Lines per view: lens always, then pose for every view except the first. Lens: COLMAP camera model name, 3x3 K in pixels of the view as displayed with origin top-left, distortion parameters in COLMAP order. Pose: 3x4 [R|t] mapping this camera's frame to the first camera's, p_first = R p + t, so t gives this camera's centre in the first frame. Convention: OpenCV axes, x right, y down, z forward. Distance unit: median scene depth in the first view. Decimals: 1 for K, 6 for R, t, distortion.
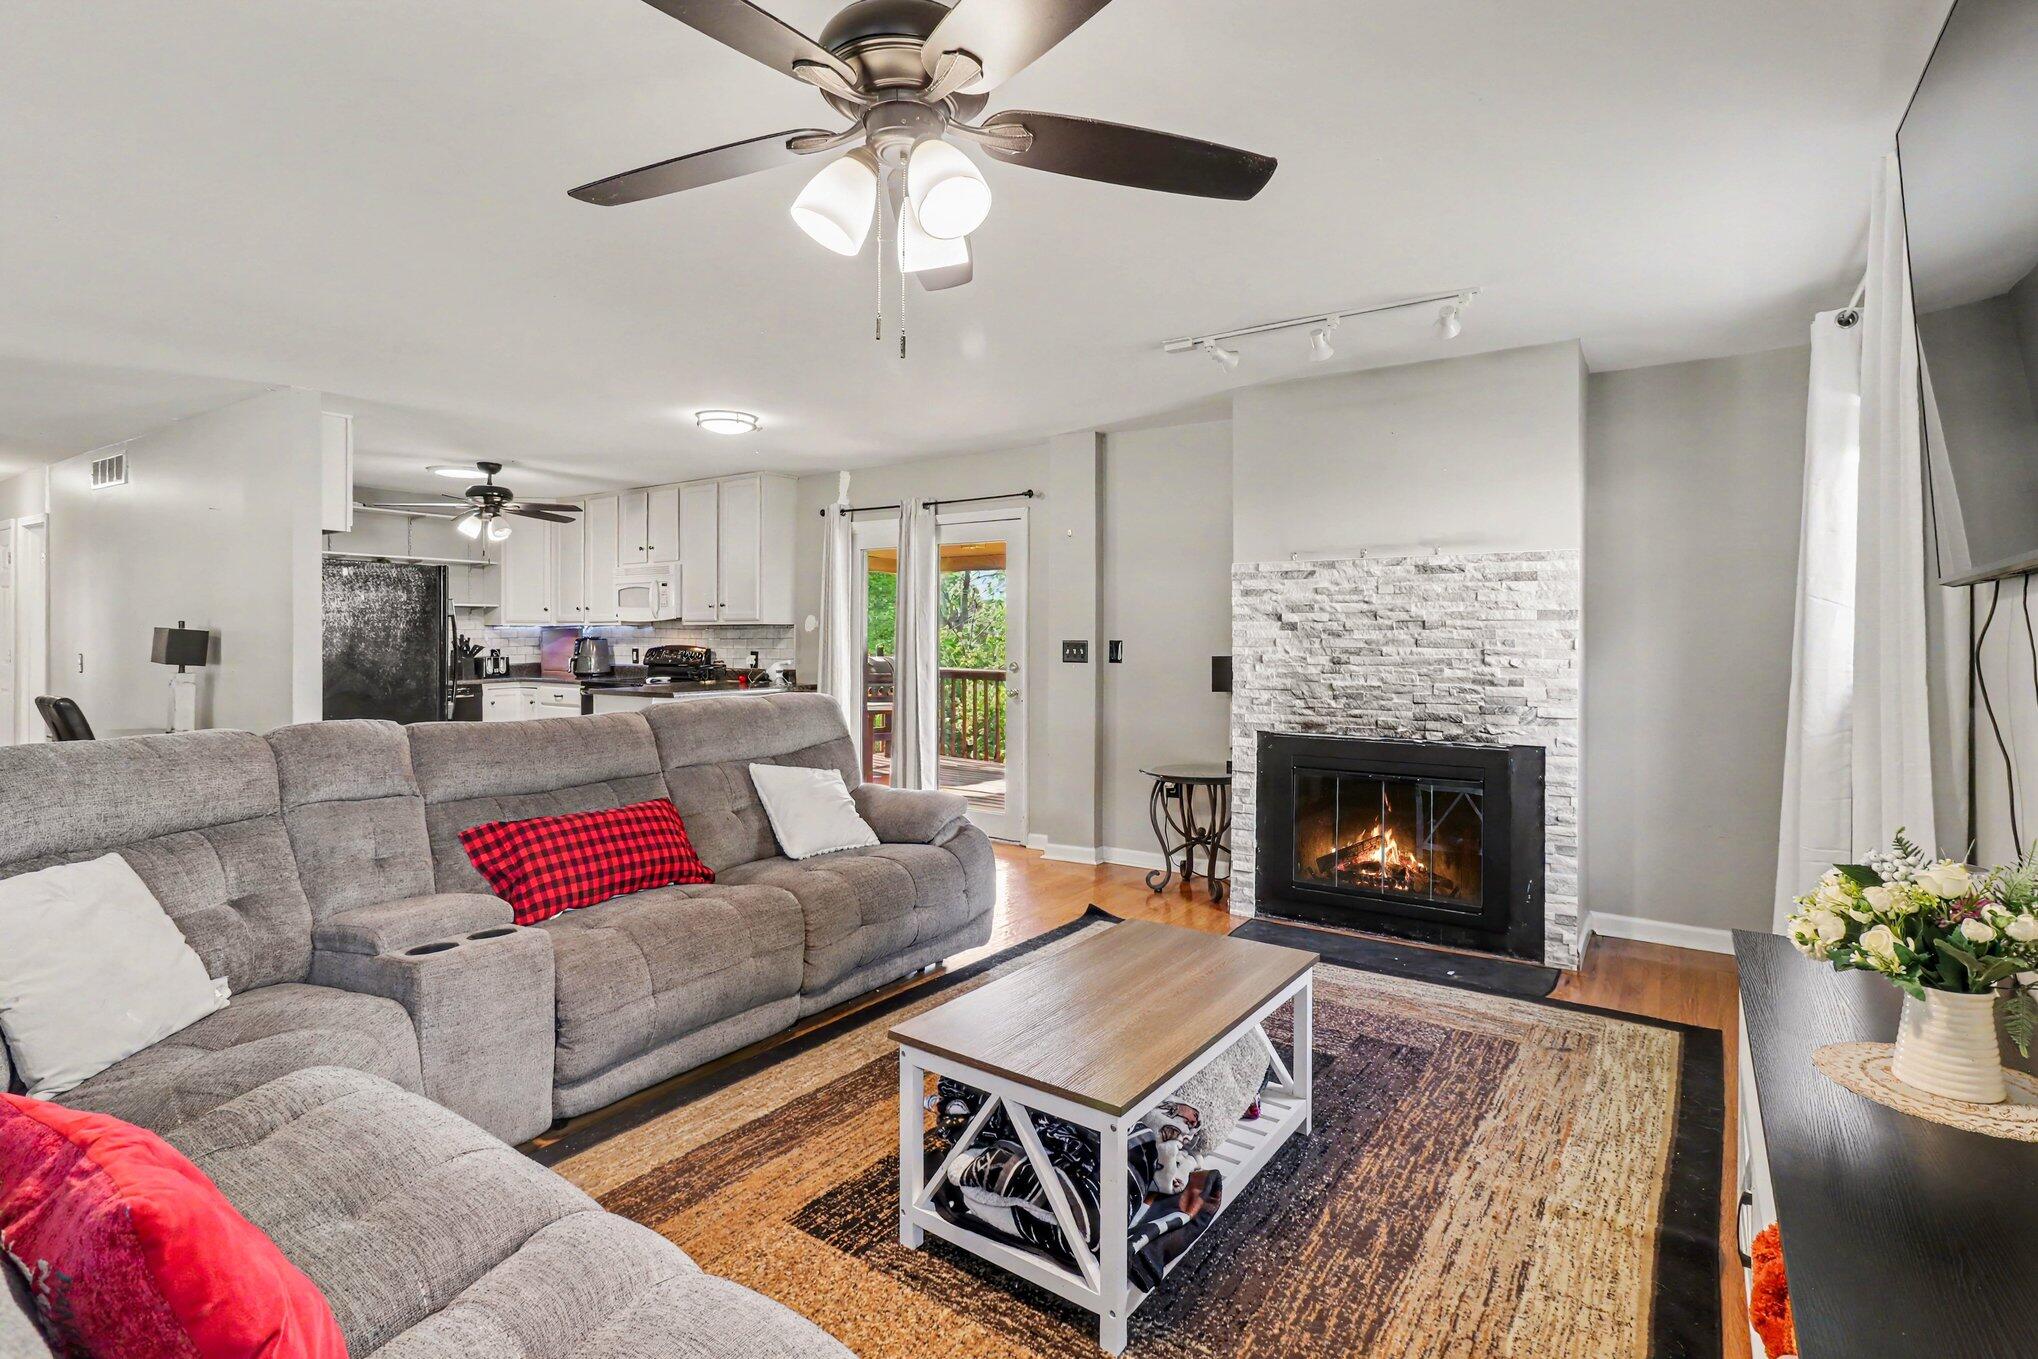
lens RADIAL K [[978.7, 0, 1020.5], [0, 978.7, 637.1], [0, 0, 1]] dist [0.000398, 0.000070]
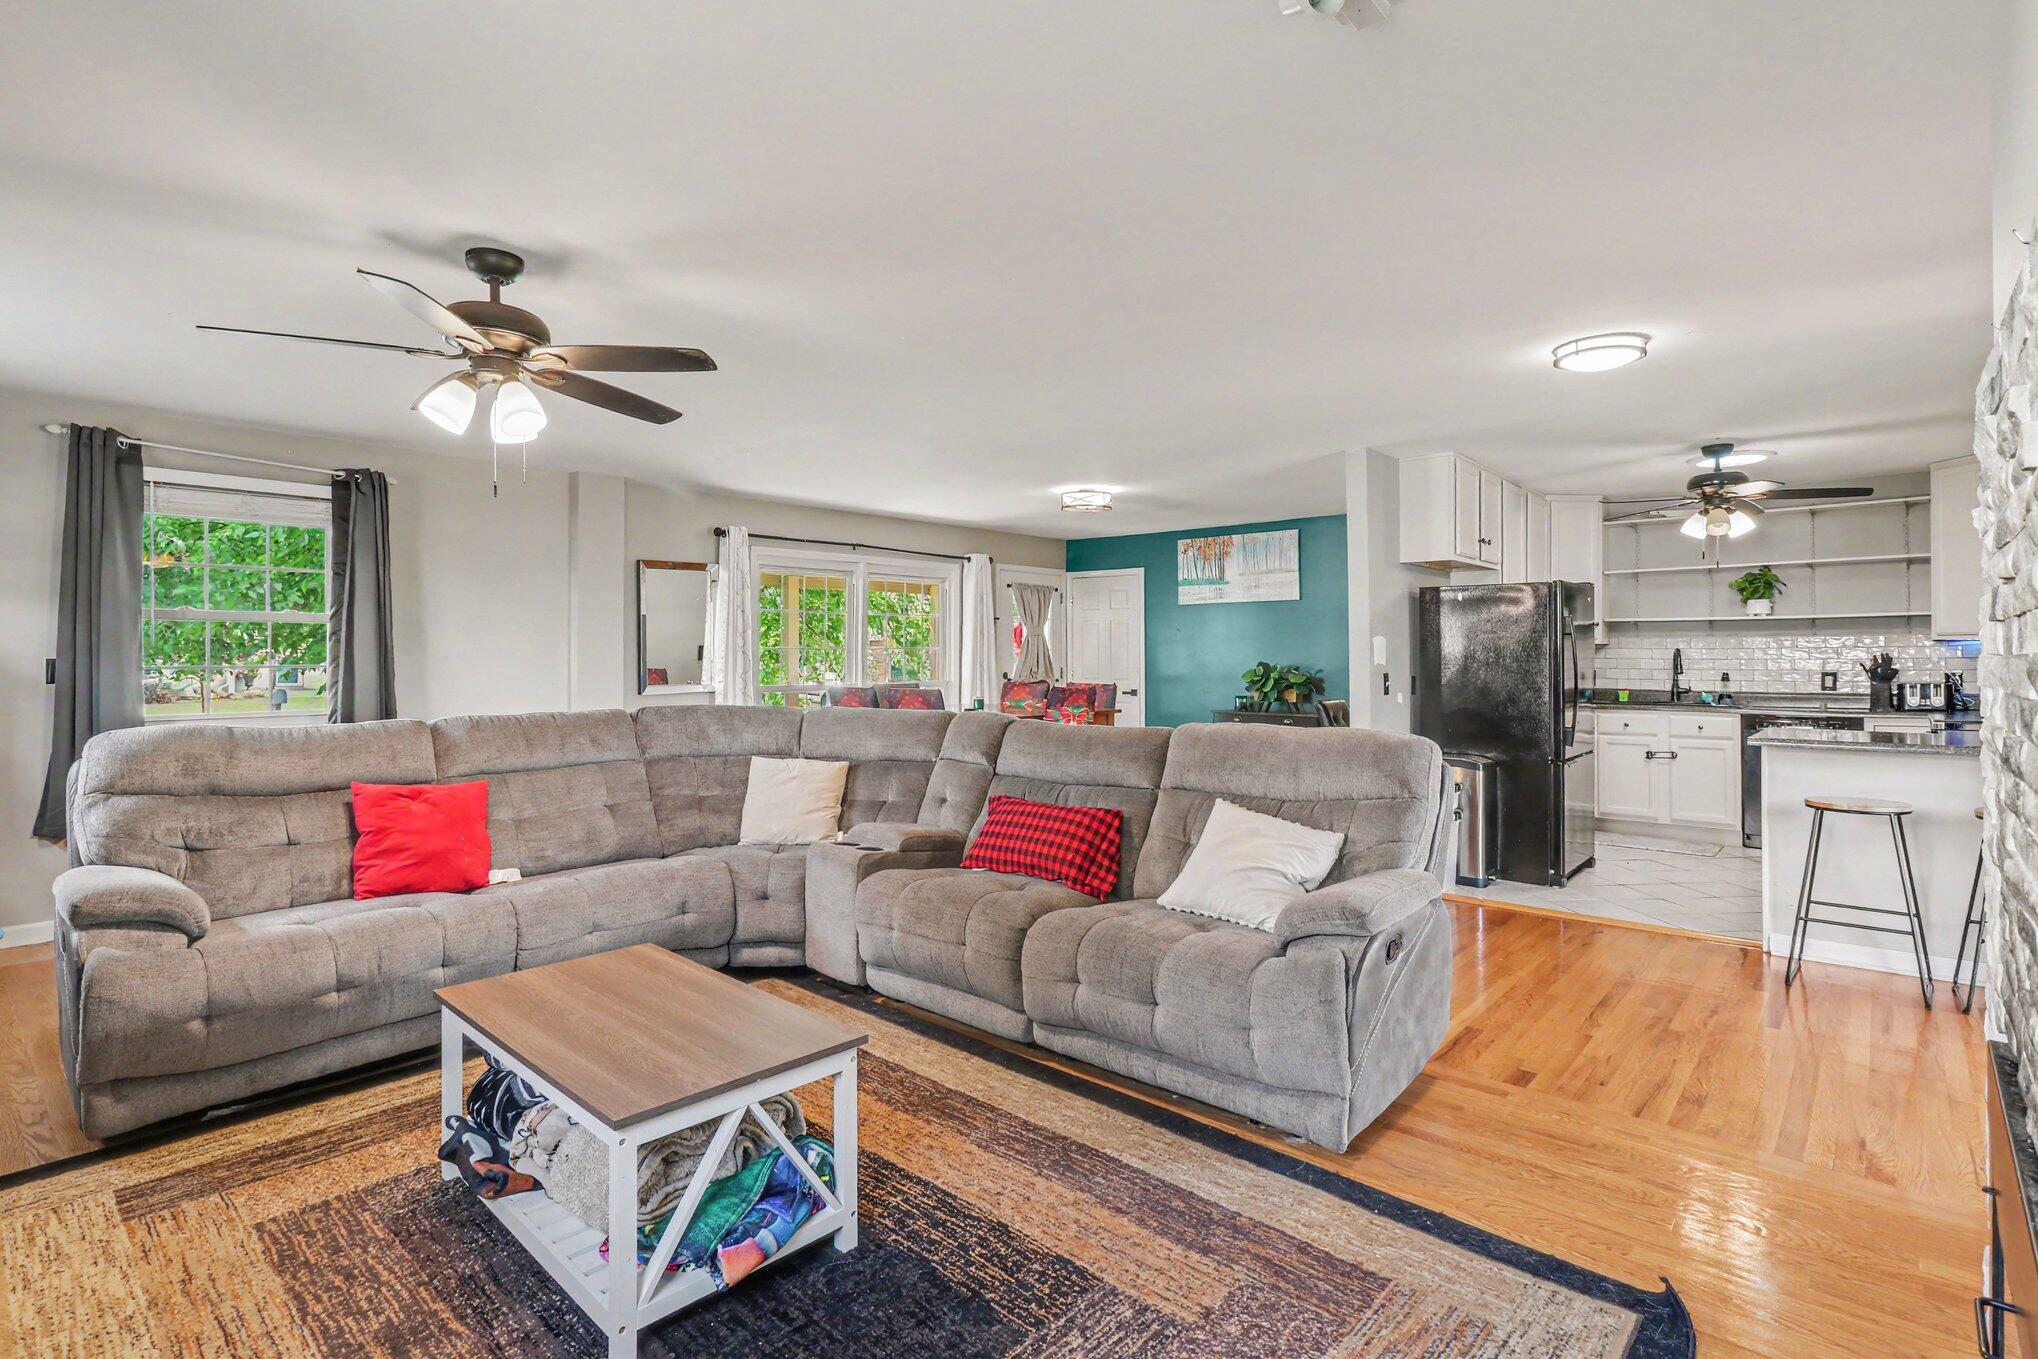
lens RADIAL K [[990.0, 0, 1015.9], [0, 990.0, 653.6], [0, 0, 1]] dist [-0.000697, -0.000321]
pose [[-0.133524, -0.007128, -0.991020, 0.352571], [0.002850, 0.999967, -0.007577, 0.001206], [0.991042, -0.003836, -0.133499, 0.507815]]
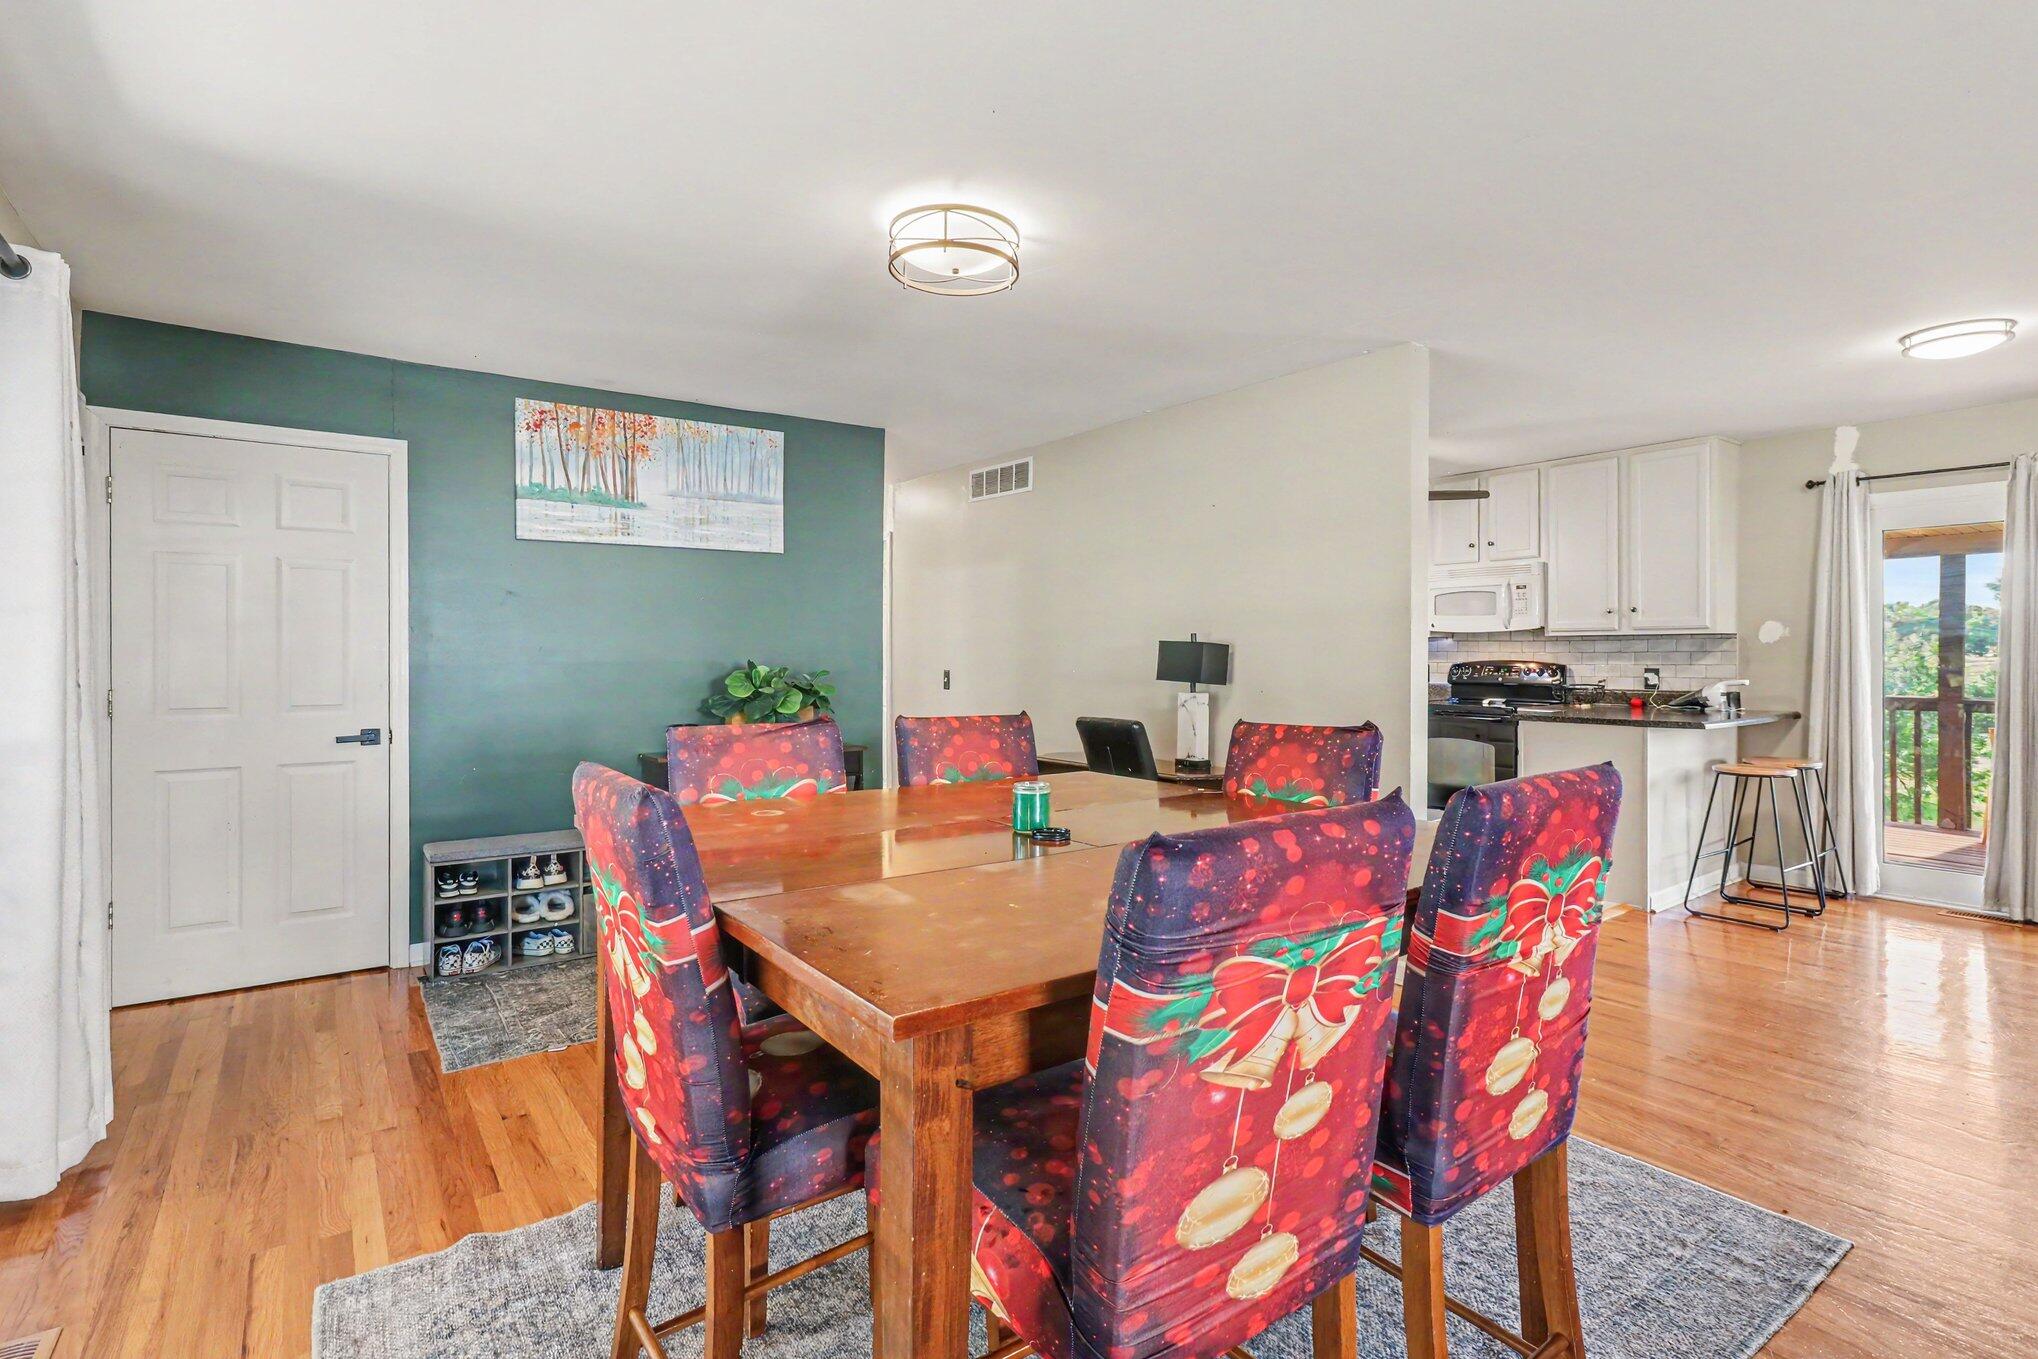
lens RADIAL K [[990.0, 0, 1015.9], [0, 990.0, 653.6], [0, 0, 1]] dist [-0.000697, -0.000321]
pose [[0.935325, -0.003880, -0.353768, -0.505589], [0.005060, 0.999984, 0.002412, -0.001679], [0.353753, -0.004046, 0.935330, 0.070374]]
